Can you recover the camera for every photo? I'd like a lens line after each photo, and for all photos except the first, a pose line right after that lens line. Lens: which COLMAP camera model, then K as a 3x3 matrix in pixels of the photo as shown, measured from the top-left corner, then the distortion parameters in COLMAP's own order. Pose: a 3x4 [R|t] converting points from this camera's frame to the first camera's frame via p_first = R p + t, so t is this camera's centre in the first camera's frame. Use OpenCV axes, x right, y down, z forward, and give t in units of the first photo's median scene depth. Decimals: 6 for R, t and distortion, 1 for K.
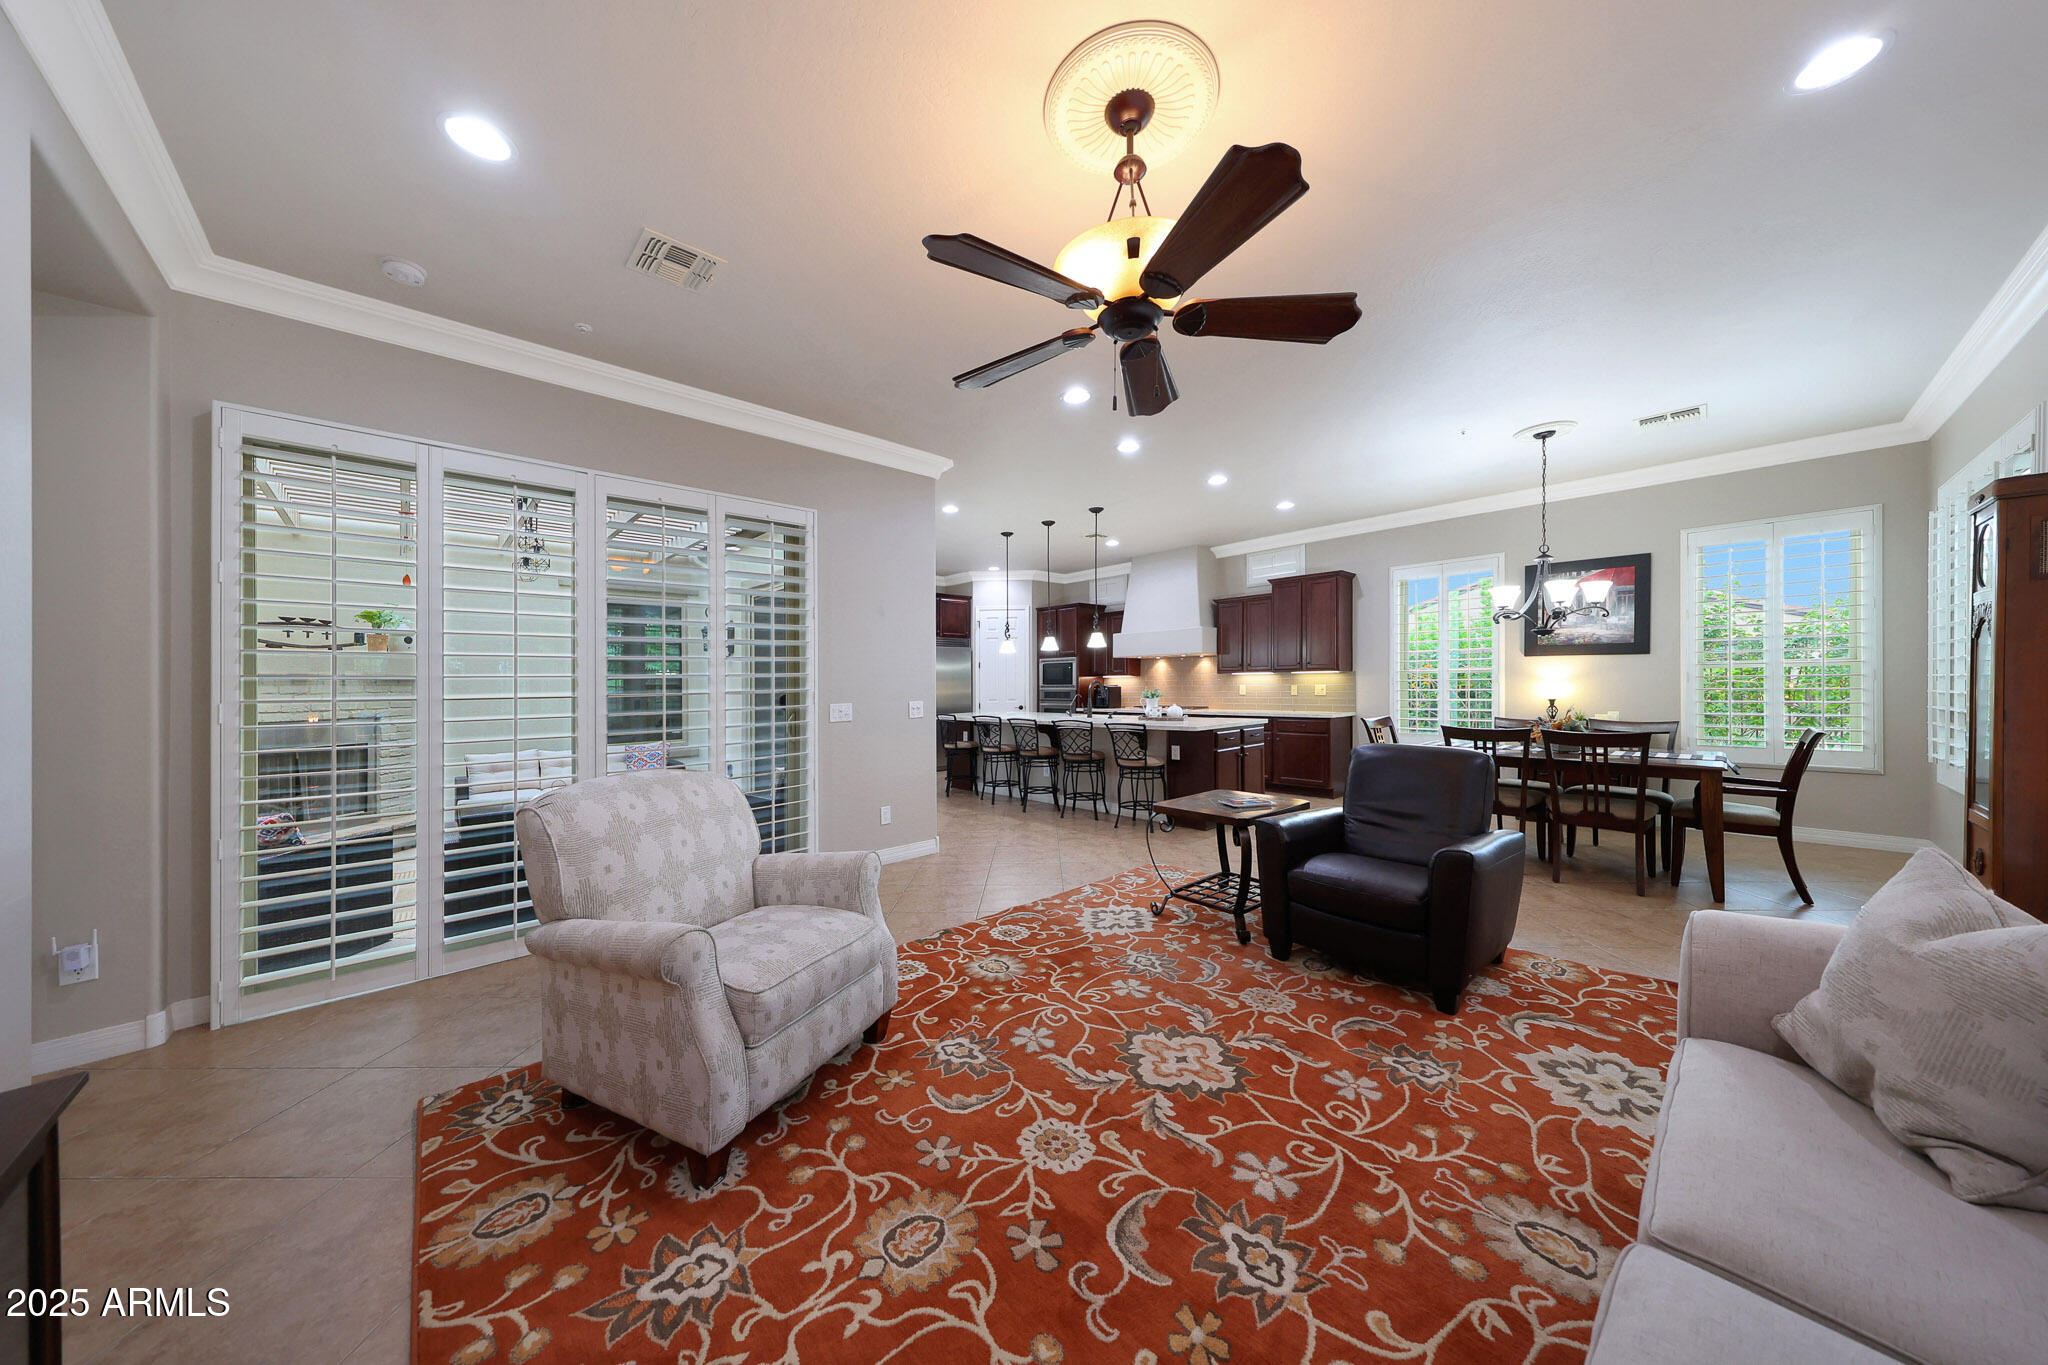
lens RADIAL K [[647.9, 0, 1020.1], [0, 647.9, 675.3], [0, 0, 1]] dist [0.000805, 0.000137]
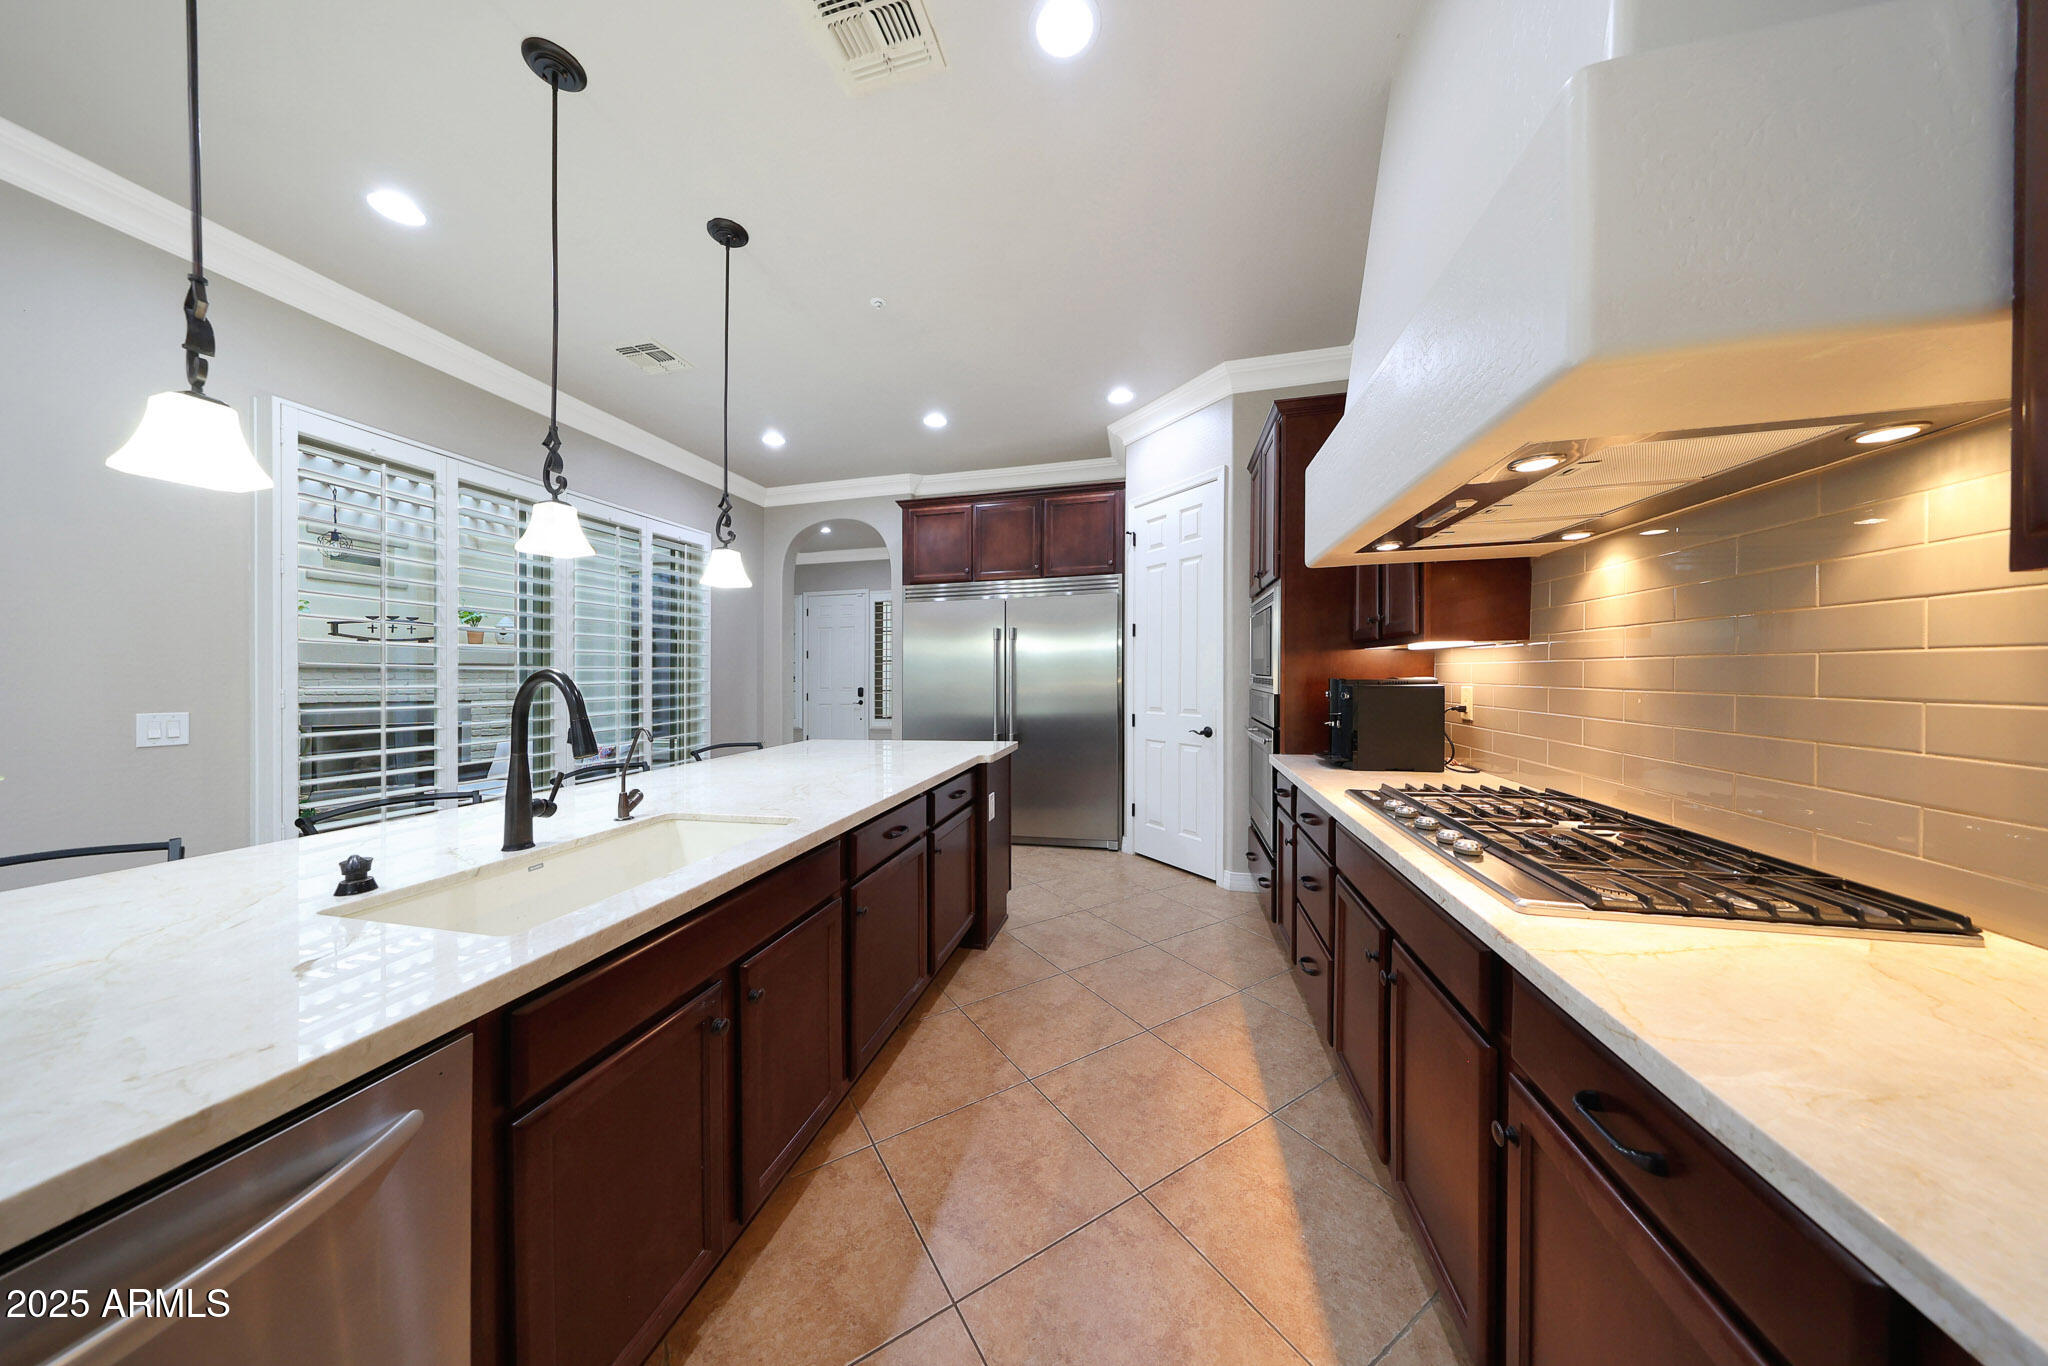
lens RADIAL K [[600.5, 0, 1008.3], [0, 600.5, 692.8], [0, 0, 1]] dist [0.000529, 0.000013]
pose [[0.537044, 0.034114, -0.842864, 0.760601], [0.010671, 0.998827, 0.047225, 0.022454], [0.843487, -0.034356, 0.536050, 2.150926]]
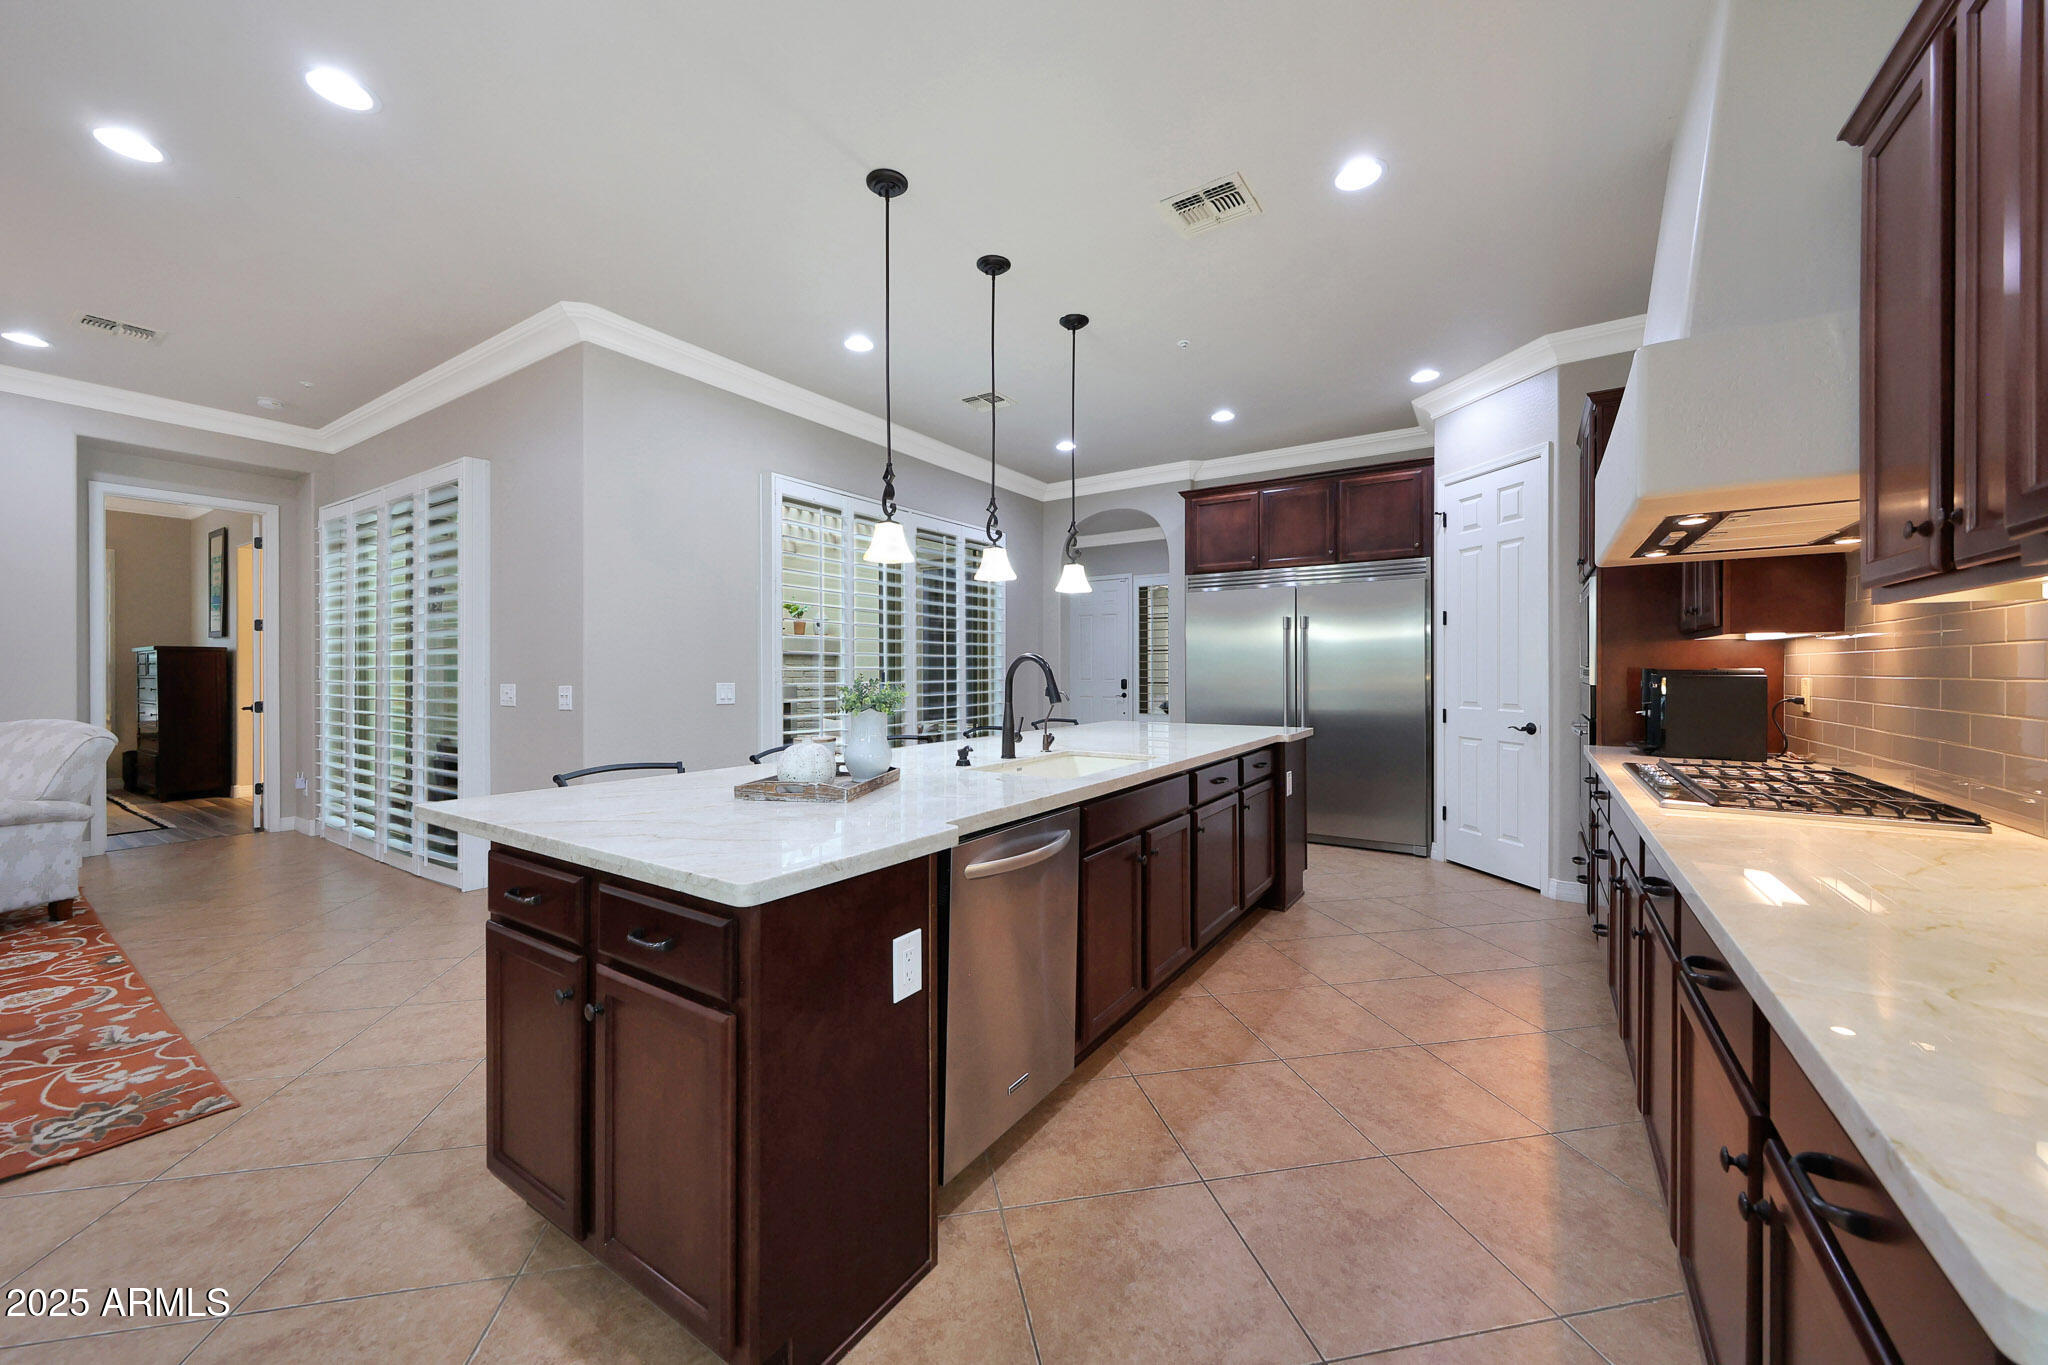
lens RADIAL K [[755.2, 0, 1031.2], [0, 755.2, 670.2], [0, 0, 1]] dist [-0.009217, 0.000575]
pose [[0.243349, 0.014620, -0.969829, 1.072445], [0.007789, 0.999825, 0.017027, 0.024464], [0.969907, -0.011697, 0.243193, 1.910189]]
